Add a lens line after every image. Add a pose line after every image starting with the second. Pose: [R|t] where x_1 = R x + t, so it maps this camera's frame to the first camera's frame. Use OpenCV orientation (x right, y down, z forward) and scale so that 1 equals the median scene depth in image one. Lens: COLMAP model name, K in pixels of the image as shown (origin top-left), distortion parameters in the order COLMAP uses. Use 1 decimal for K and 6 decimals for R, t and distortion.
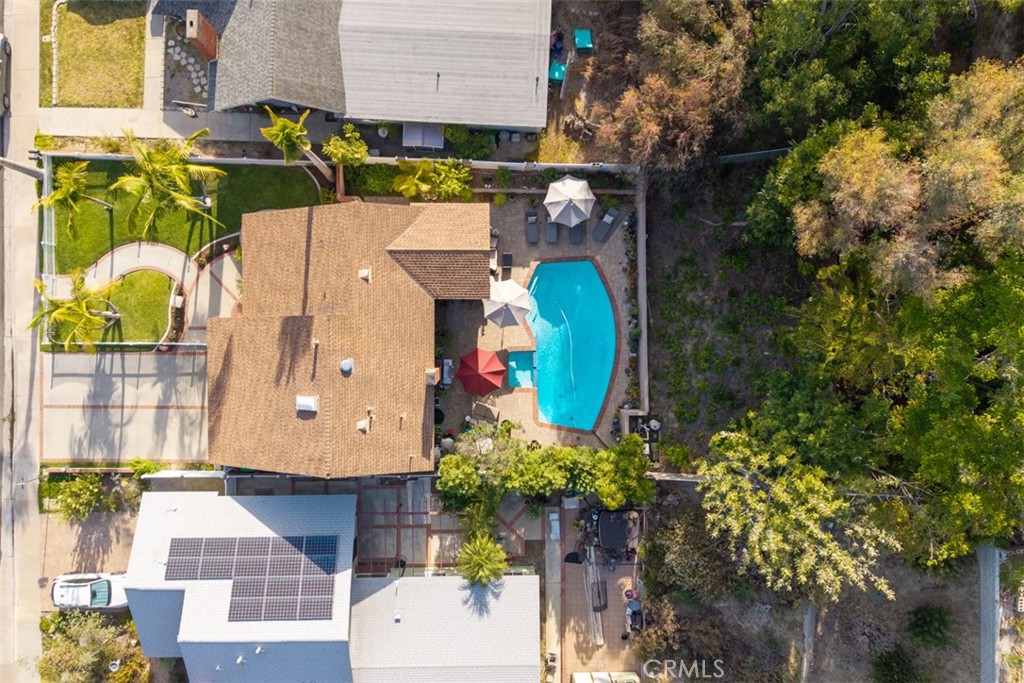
lens RADIAL K [[825.5, 0, 512.0], [0, 825.5, 341.5], [0, 0, 1]] dist [0.006740, -0.005103]
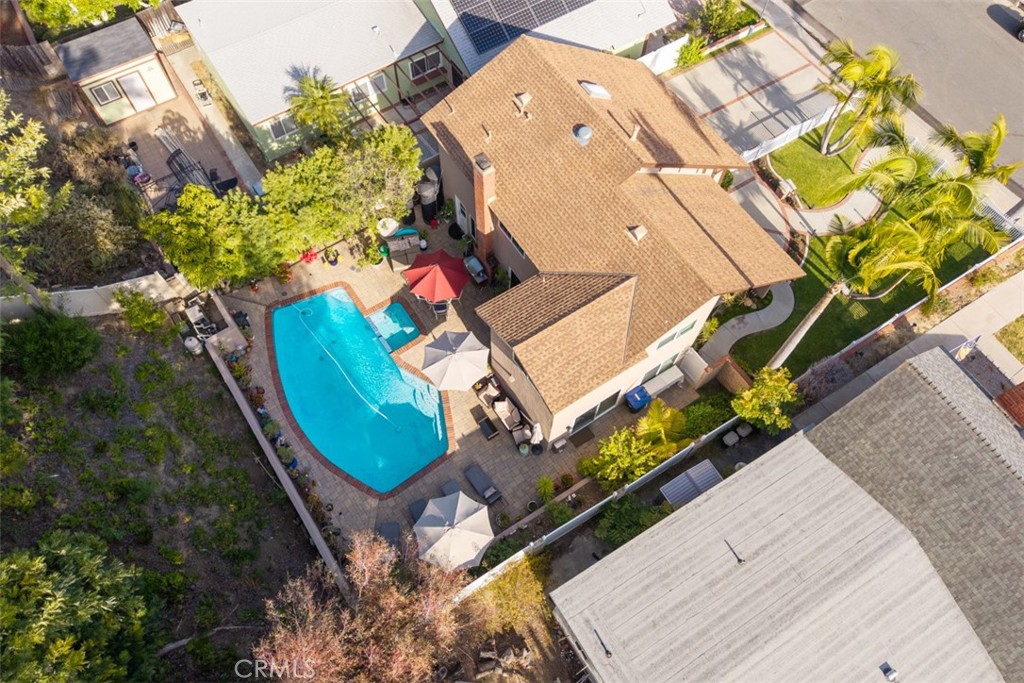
lens RADIAL K [[703.2, 0, 512.0], [0, 703.2, 341.5], [0, 0, 1]] dist [0.004383, 0.002571]
pose [[-0.833935, 0.468702, -0.291327, 0.121389], [-0.549201, -0.756638, 0.354791, -0.275863], [-0.054138, 0.455870, 0.888398, 0.446101]]
